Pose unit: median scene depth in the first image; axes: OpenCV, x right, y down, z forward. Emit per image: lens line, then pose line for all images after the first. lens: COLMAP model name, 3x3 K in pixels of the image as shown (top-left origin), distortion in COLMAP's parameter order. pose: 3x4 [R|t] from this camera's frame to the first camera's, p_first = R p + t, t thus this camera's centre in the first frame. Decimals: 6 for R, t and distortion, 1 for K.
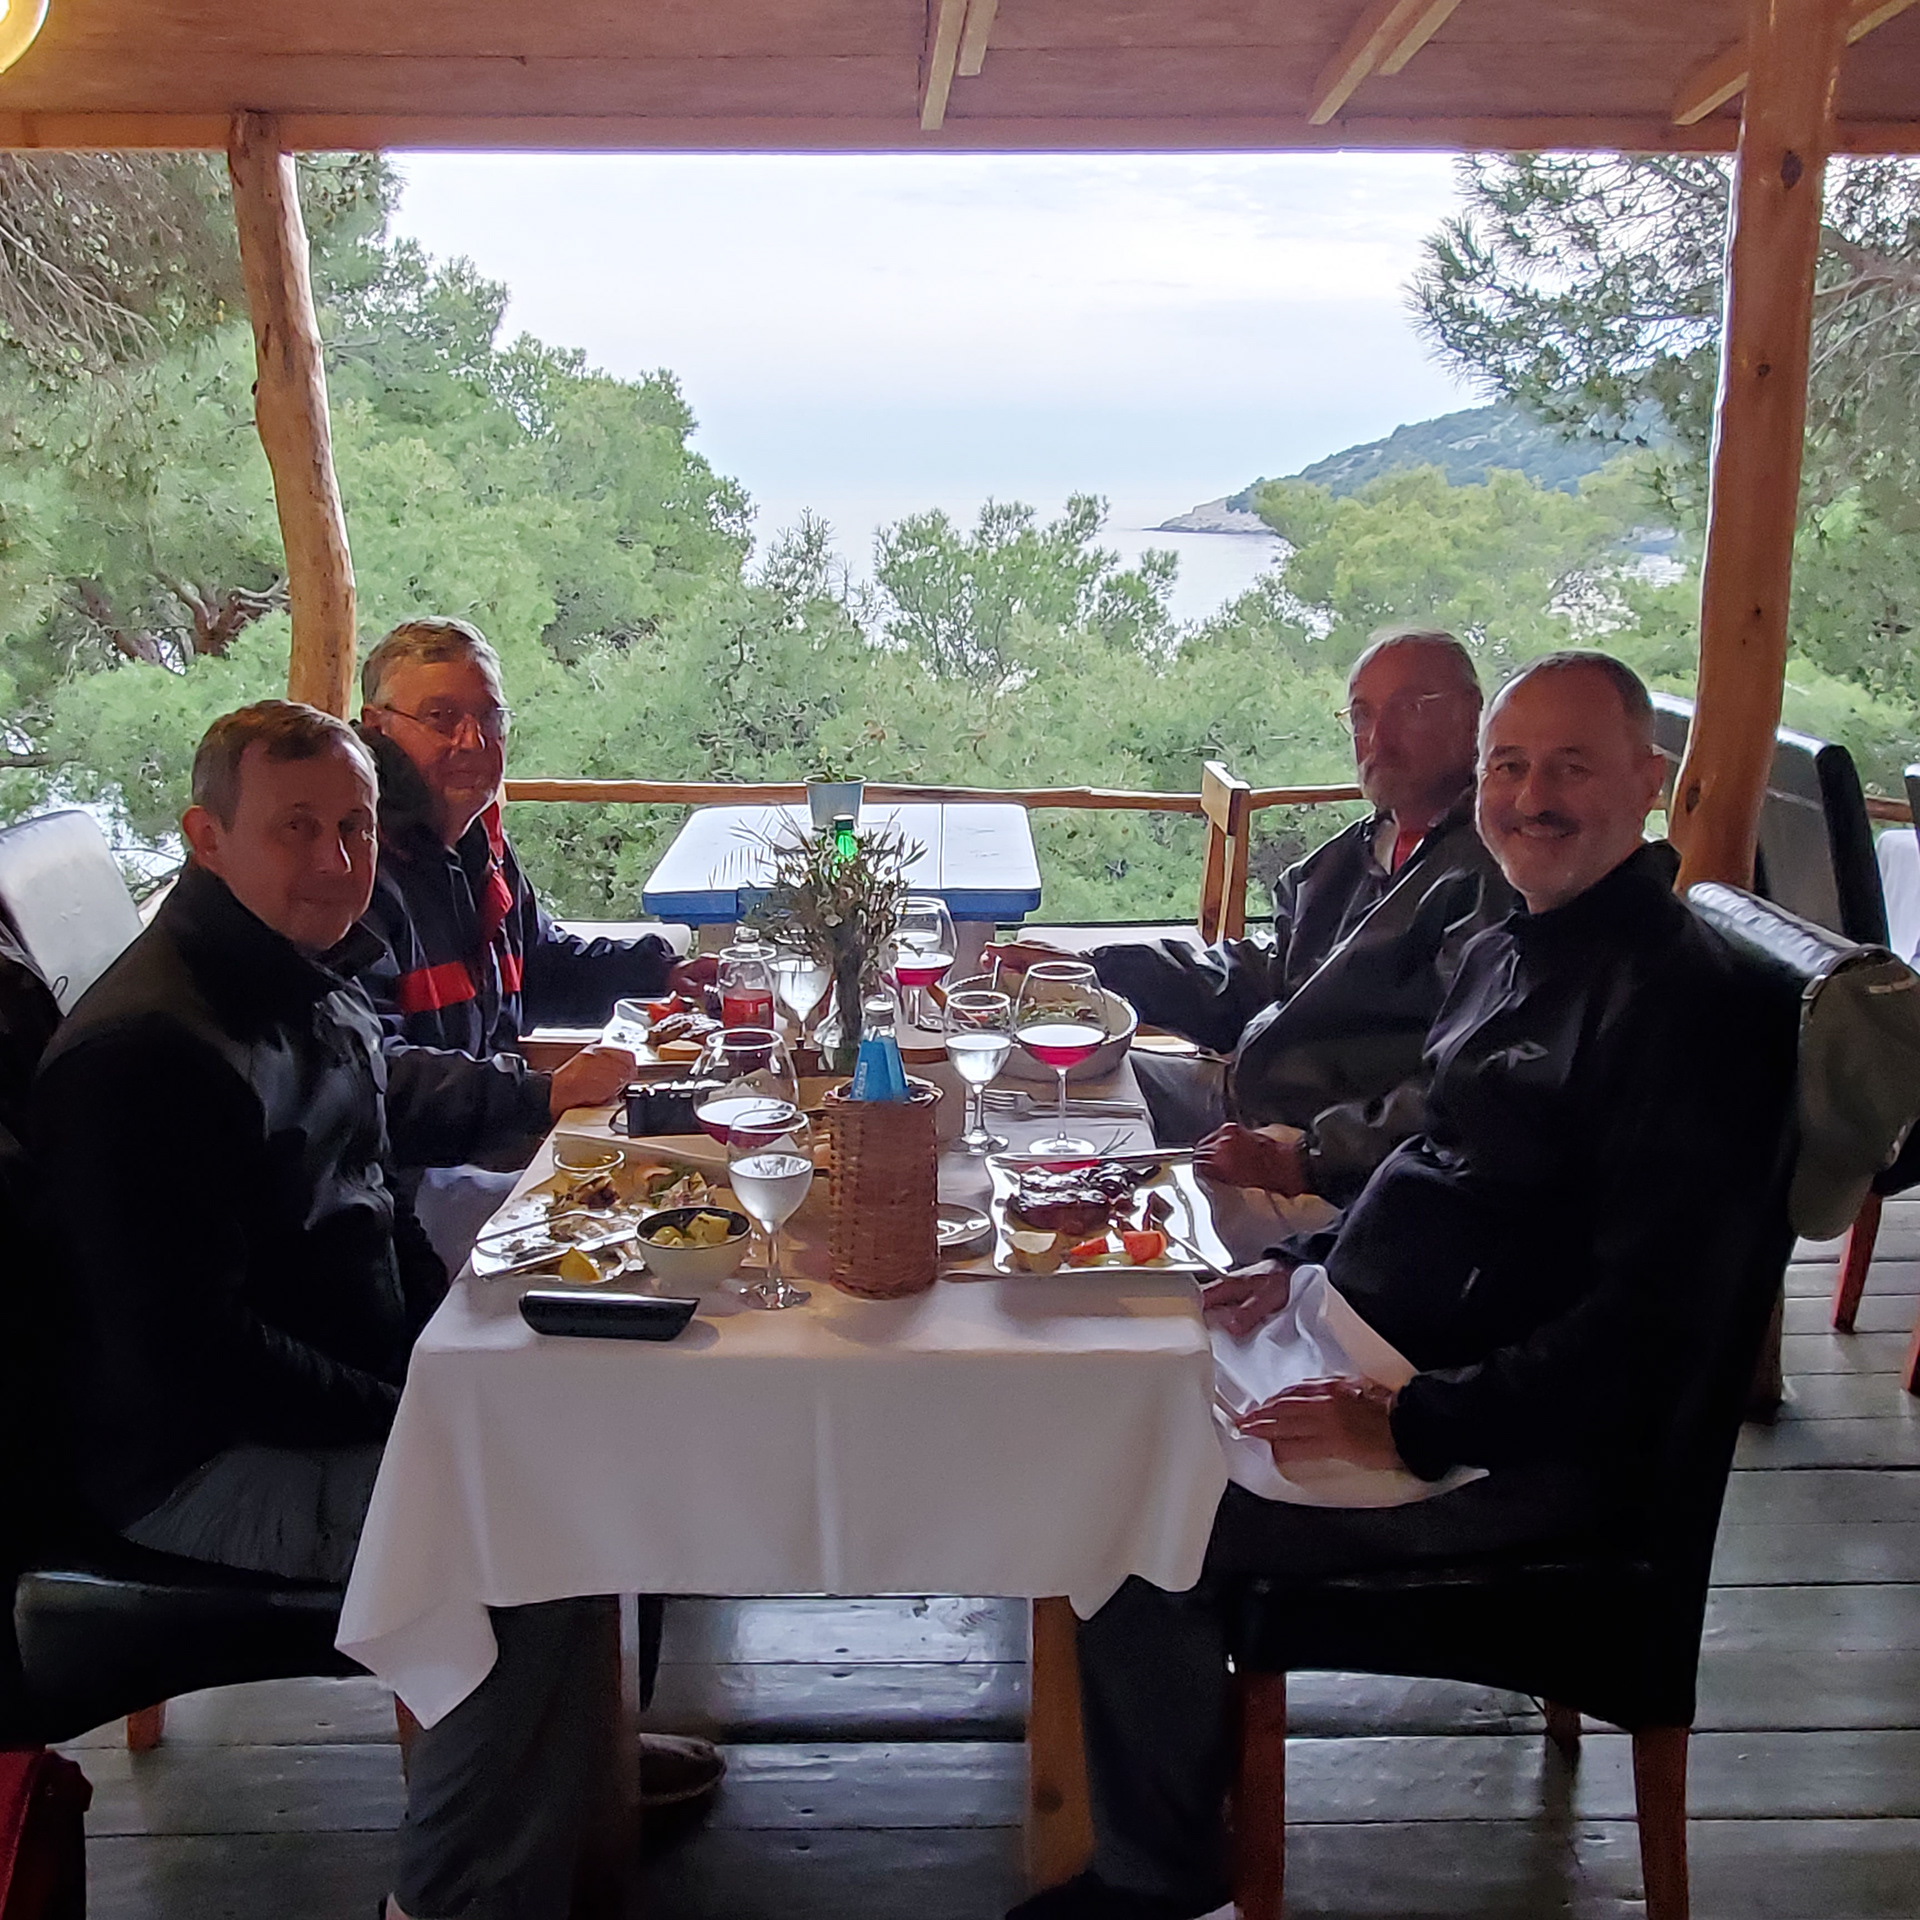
lens RADIAL K [[2036.2, 0, 981.4], [0, 2036.2, 970.5], [0, 0, 1]] dist [0.003290, 0.000000]
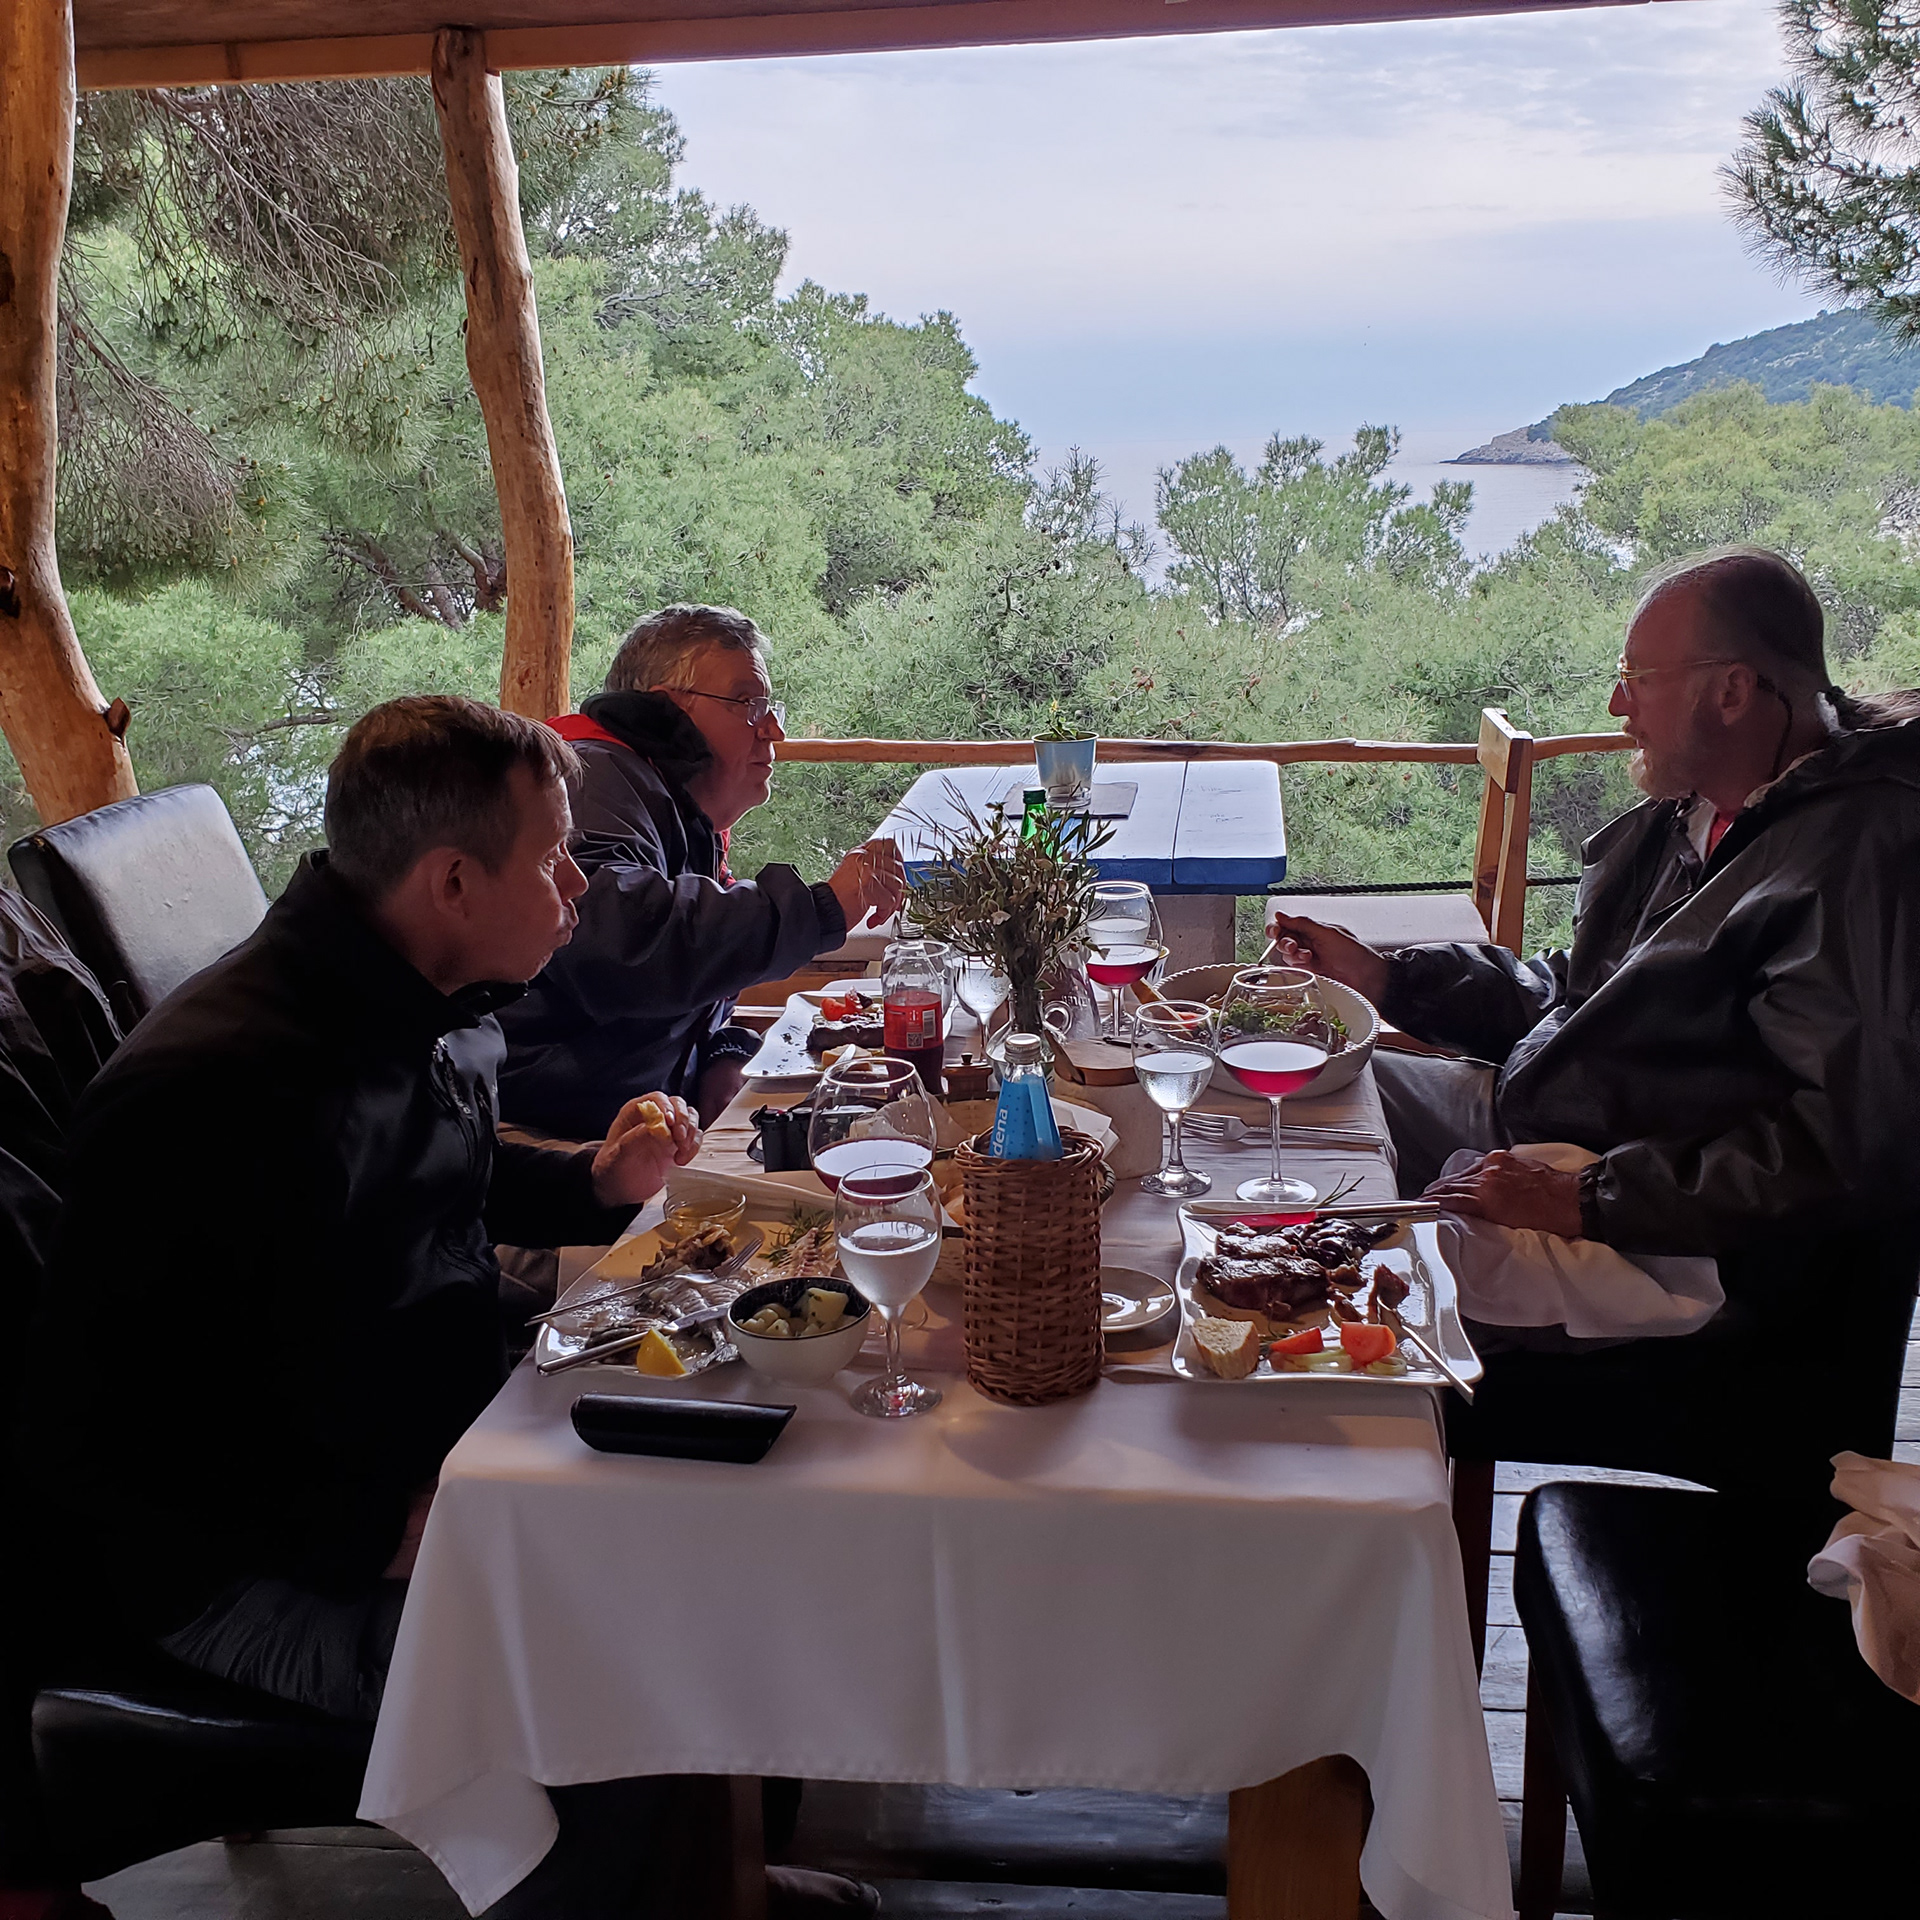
lens RADIAL K [[2019.4, 0, 997.1], [0, 2019.4, 987.4], [0, 0, 1]] dist [0.019411, 0.000000]
pose [[0.991008, 0.004224, -0.133737, 0.010201], [0.000628, 0.999344, 0.036216, -0.007177], [0.133802, -0.035974, 0.990355, 0.051833]]
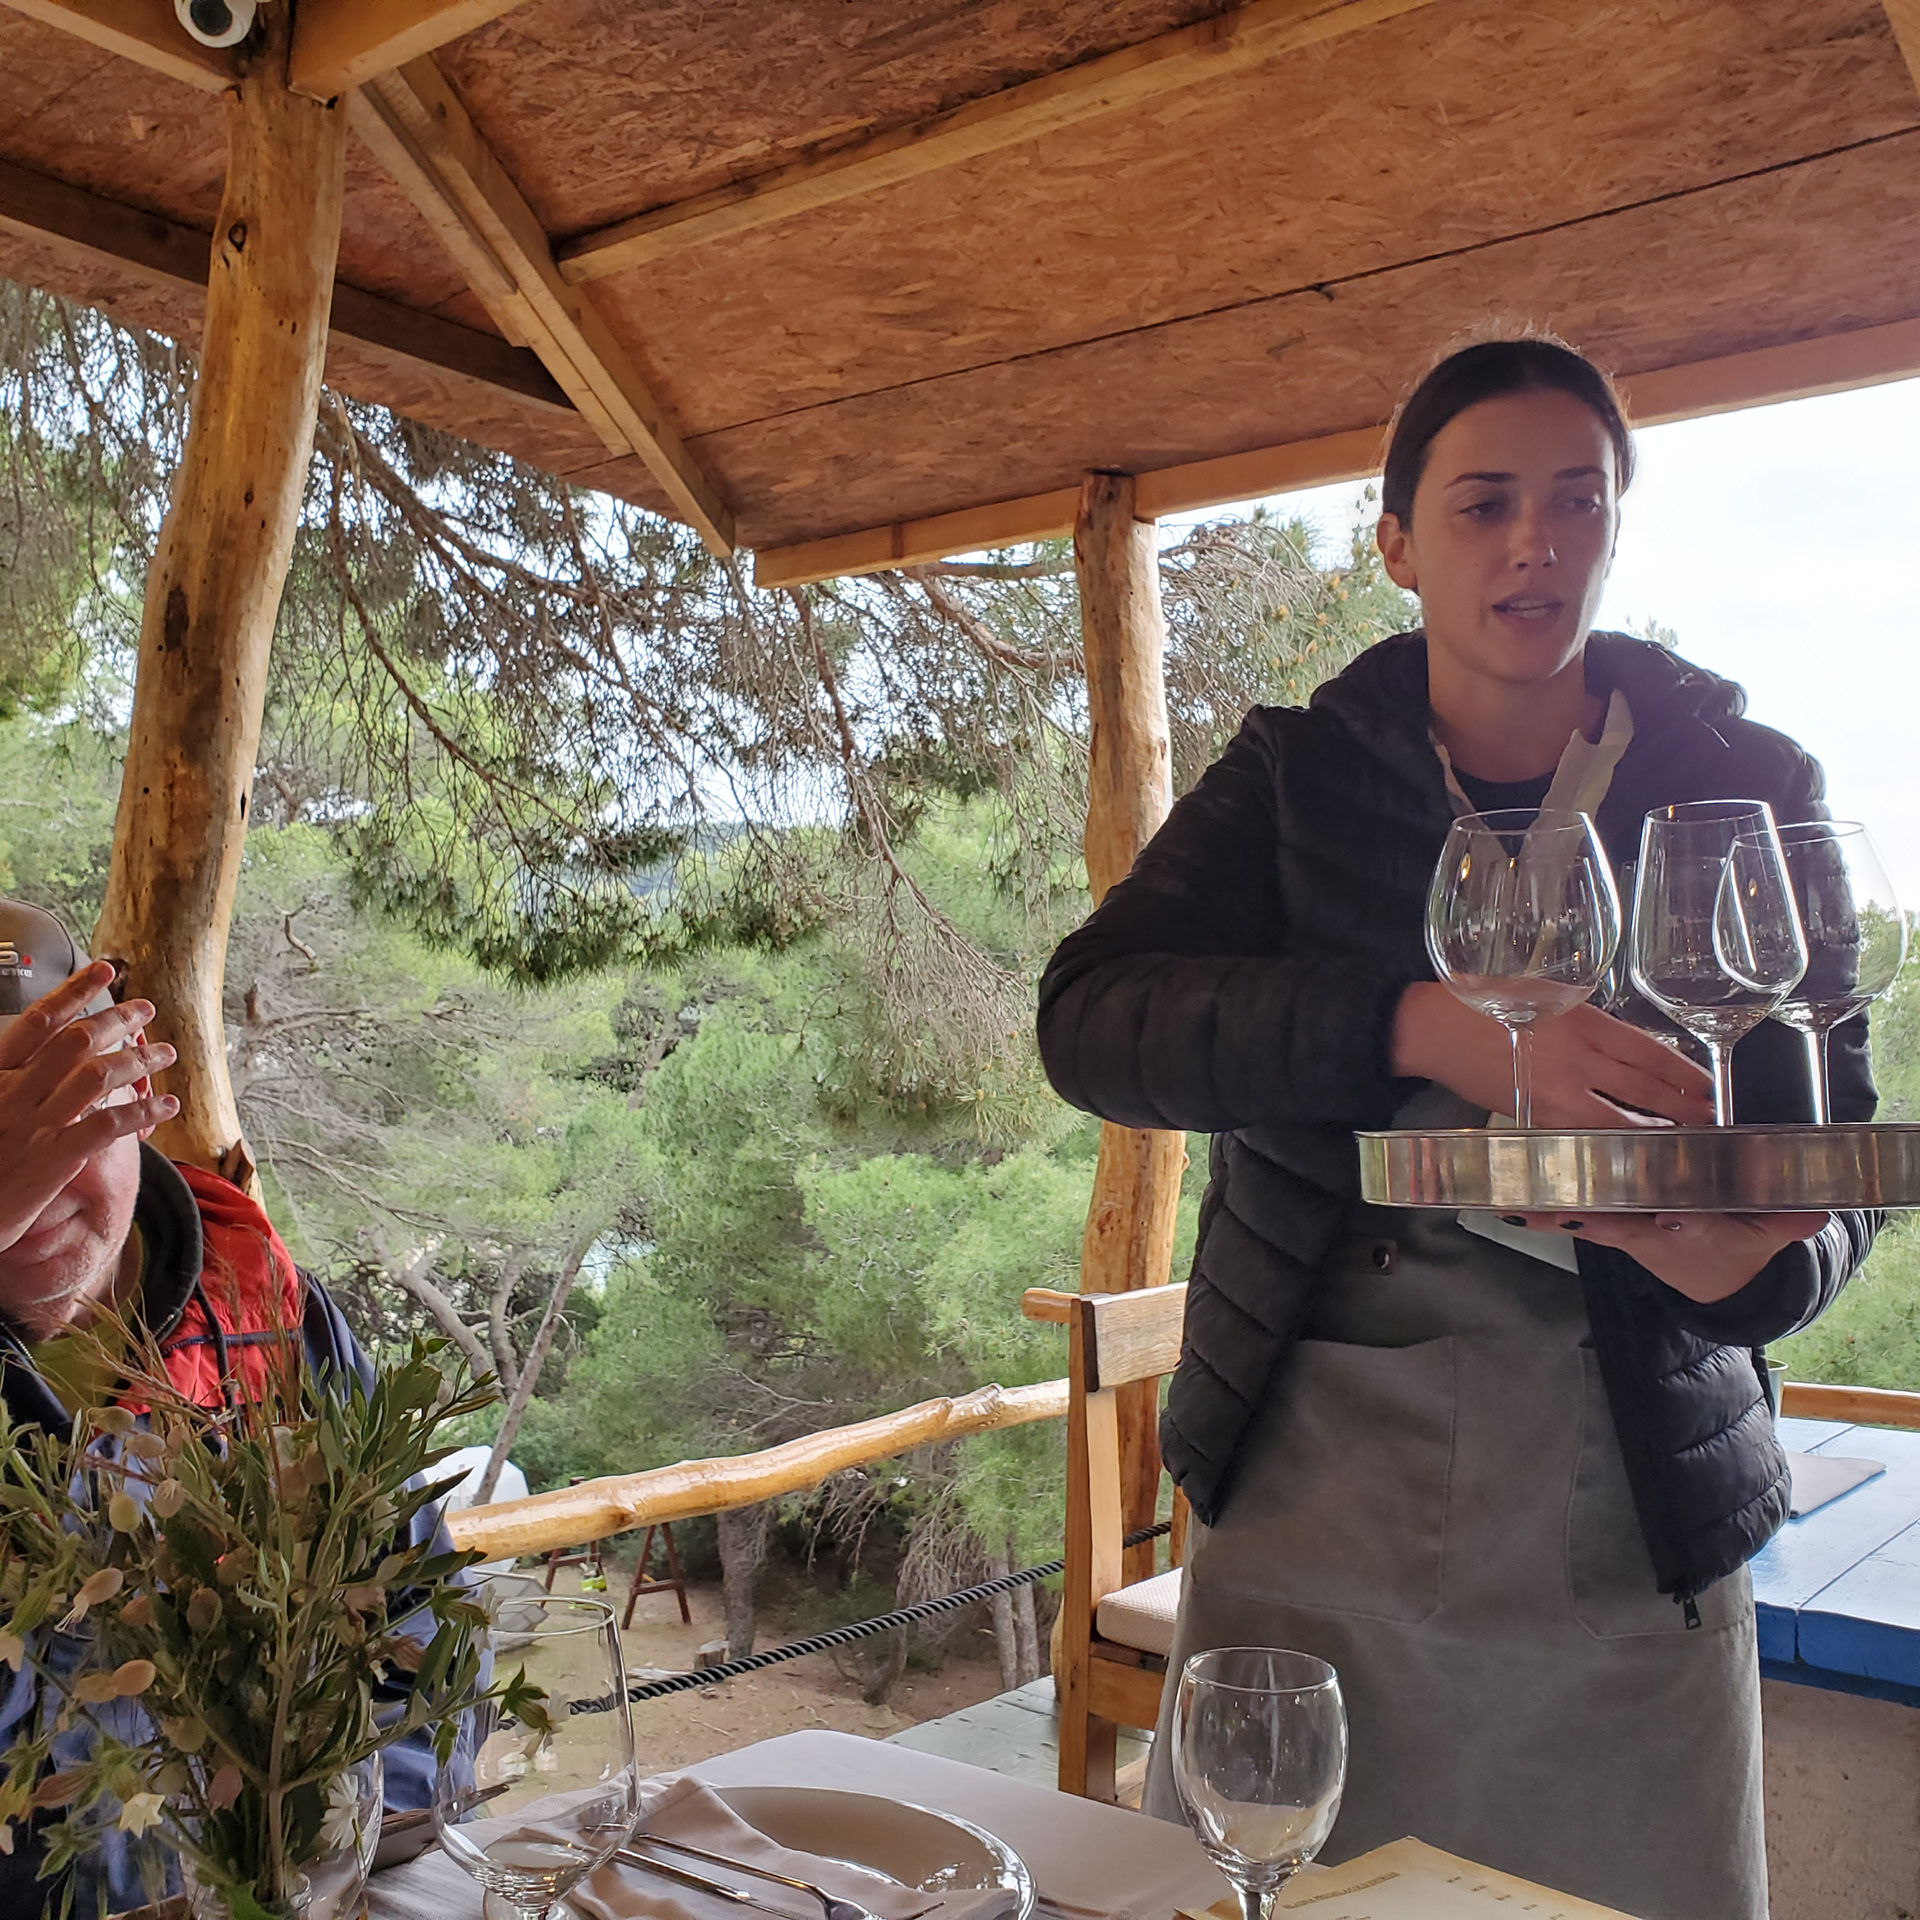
lens RADIAL K [[2019.4, 0, 964.8], [0, 2019.4, 945.0], [0, 0, 1]] dist [0.019411, 0.000000]
pose [[0.782928, -0.027454, -0.621507, 0.057069], [-0.159407, 0.956820, -0.243075, -0.020197], [0.601343, 0.289383, 0.744744, 0.243350]]
